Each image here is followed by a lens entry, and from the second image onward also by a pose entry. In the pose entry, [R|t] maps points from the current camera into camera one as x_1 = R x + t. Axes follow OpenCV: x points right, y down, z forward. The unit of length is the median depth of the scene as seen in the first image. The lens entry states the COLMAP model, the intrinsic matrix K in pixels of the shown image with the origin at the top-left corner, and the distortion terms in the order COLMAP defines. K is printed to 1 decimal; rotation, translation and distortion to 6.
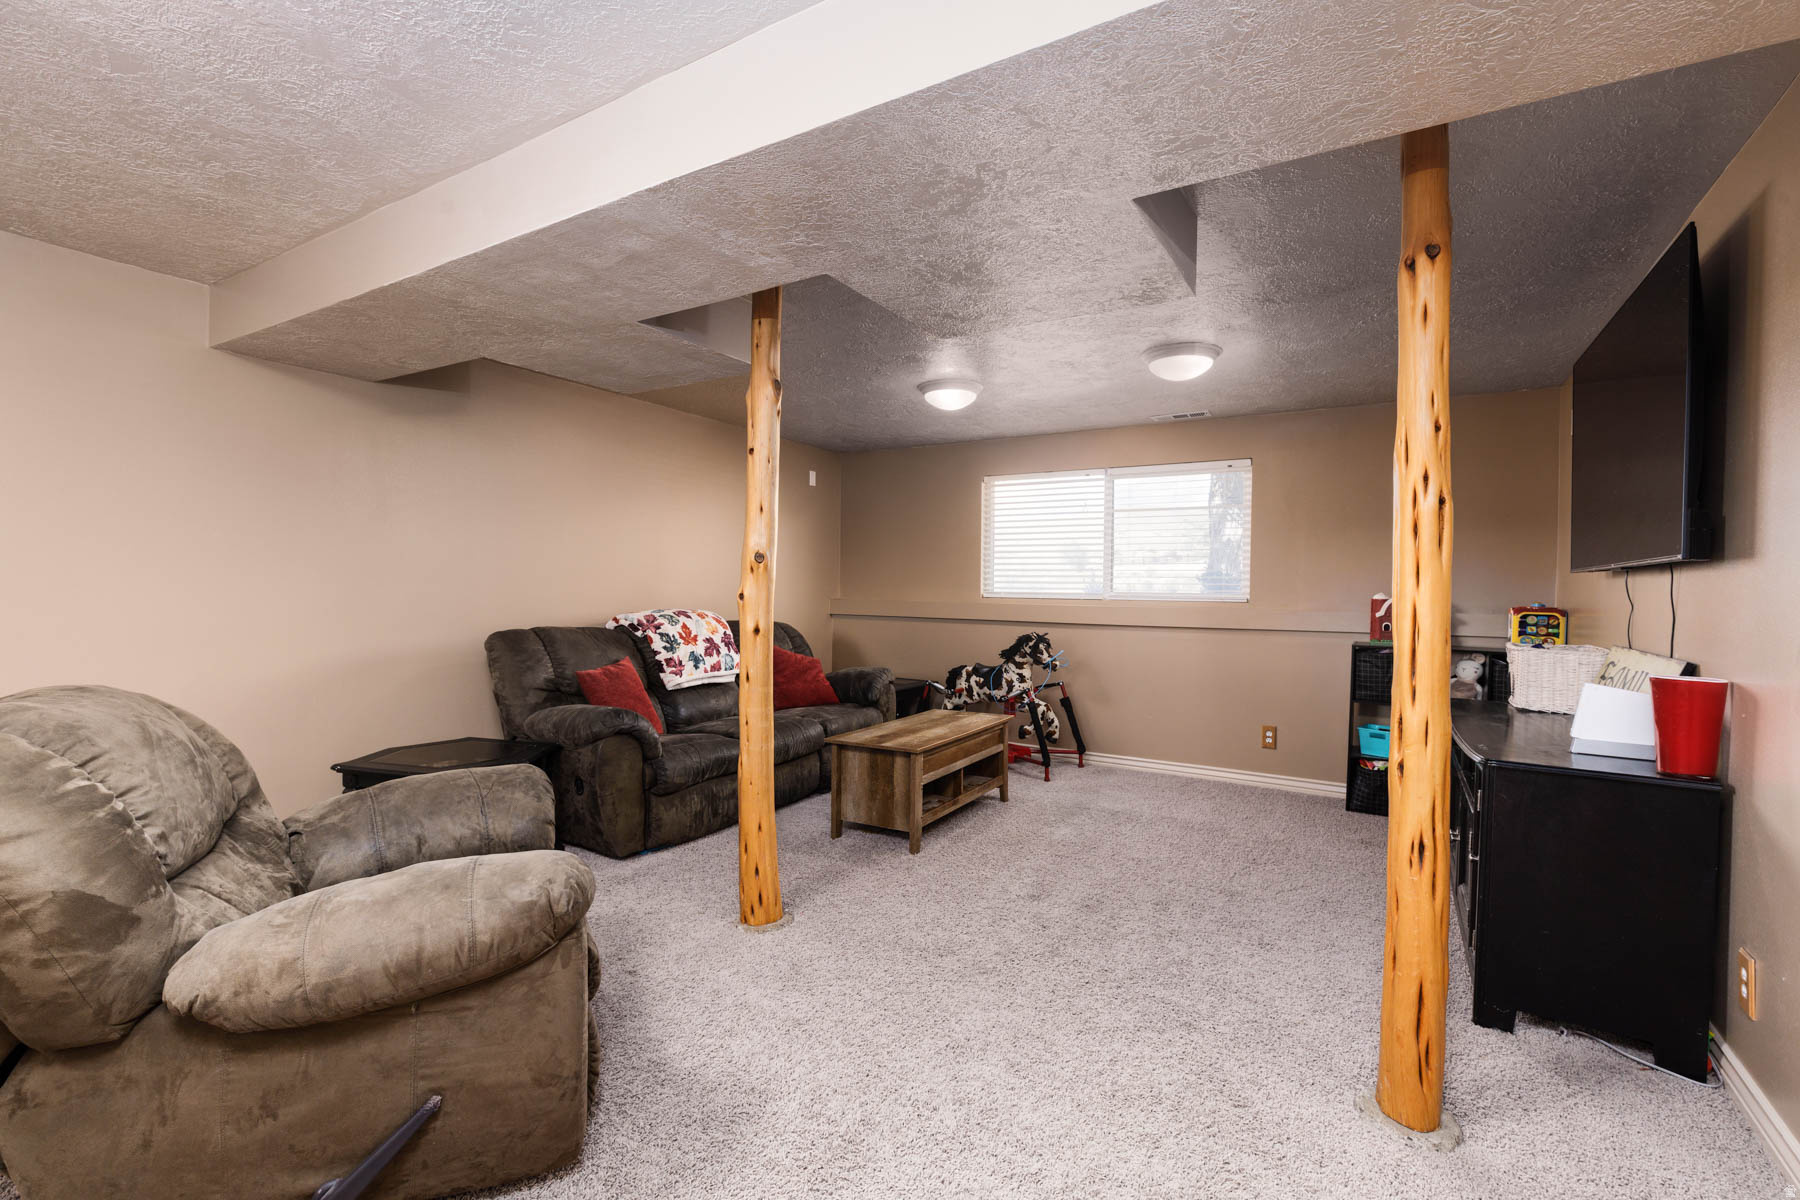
lens RADIAL K [[807.9, 0, 894.3], [0, 807.9, 600.9], [0, 0, 1]] dist [0.006499, -0.000957]
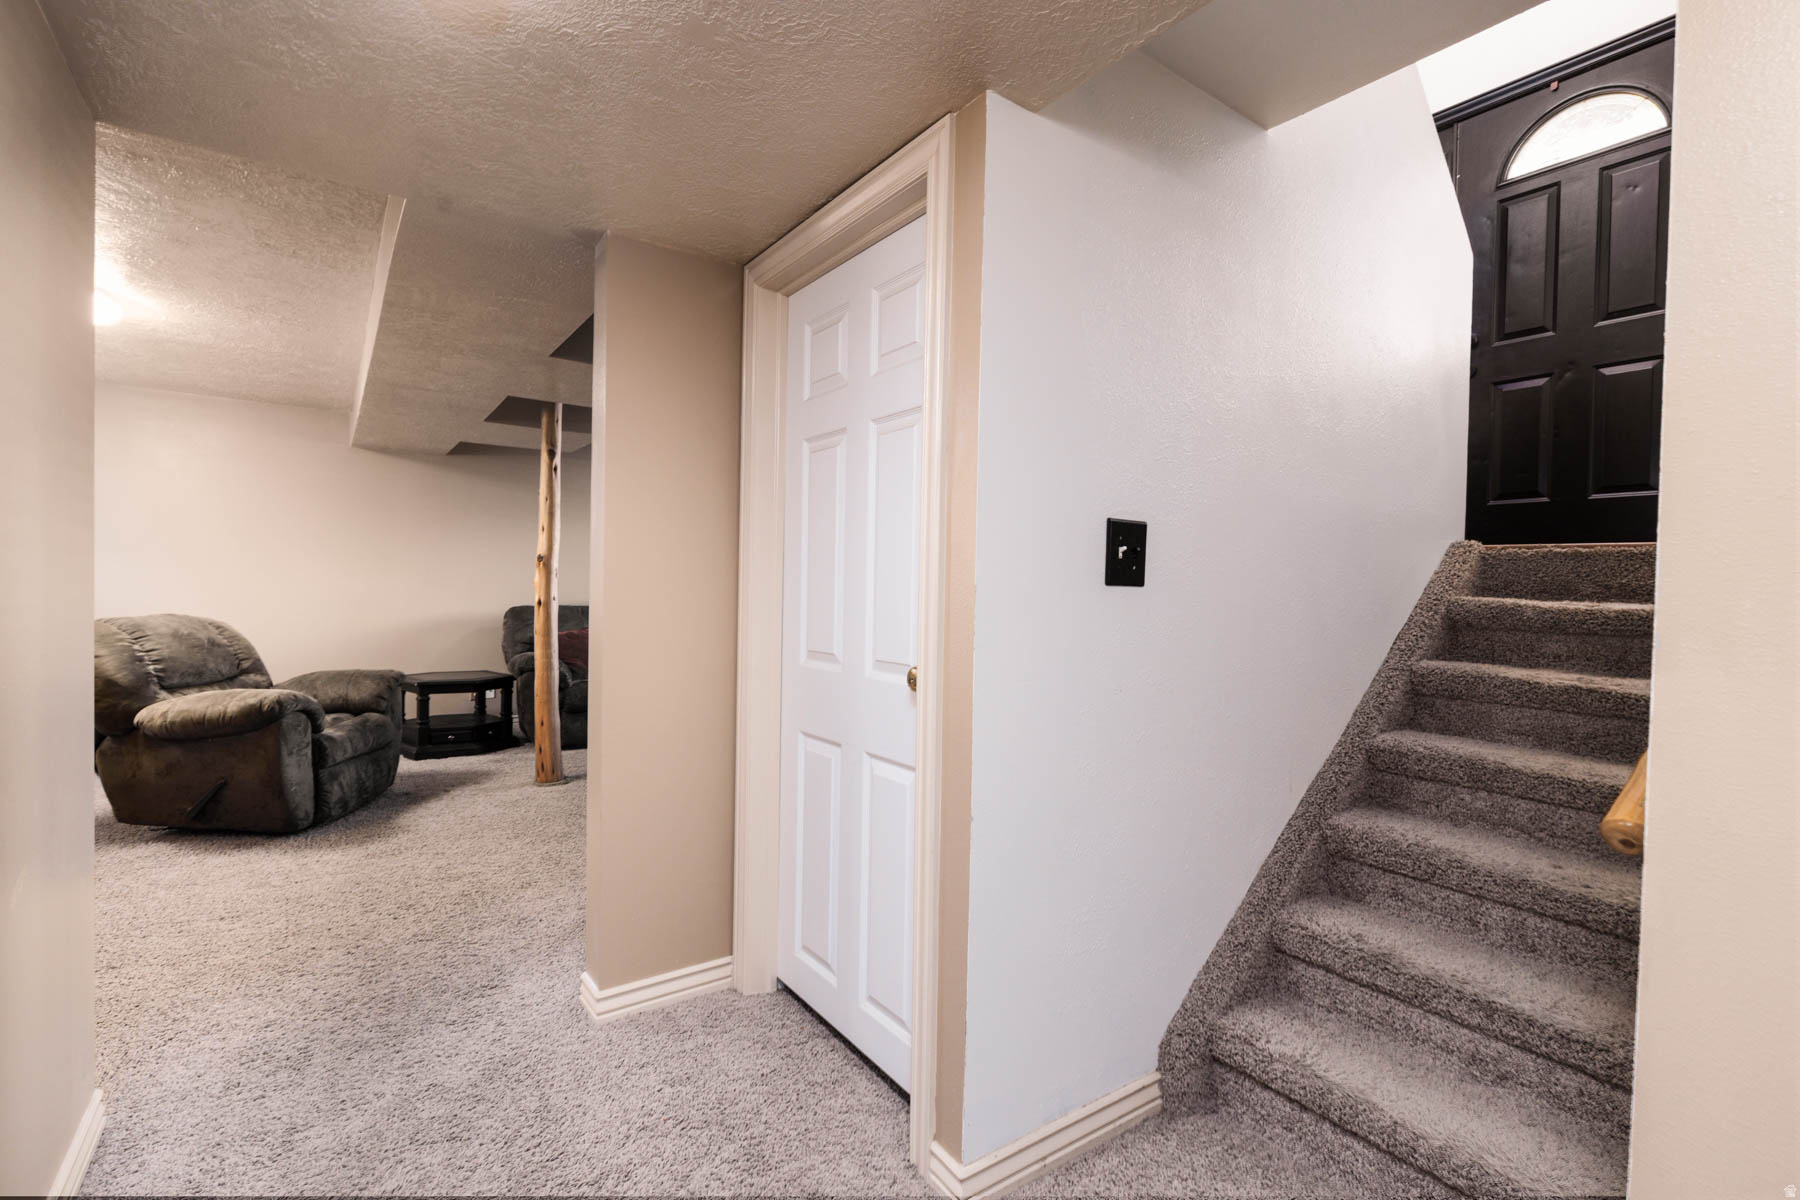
lens RADIAL K [[807.9, 0, 894.3], [0, 807.9, 600.9], [0, 0, 1]] dist [0.006499, -0.000957]
pose [[0.911467, 0.008965, -0.411275, 1.668664], [-0.007067, 0.999956, 0.006135, 0.024662], [0.411312, -0.002686, 0.911491, -0.294193]]
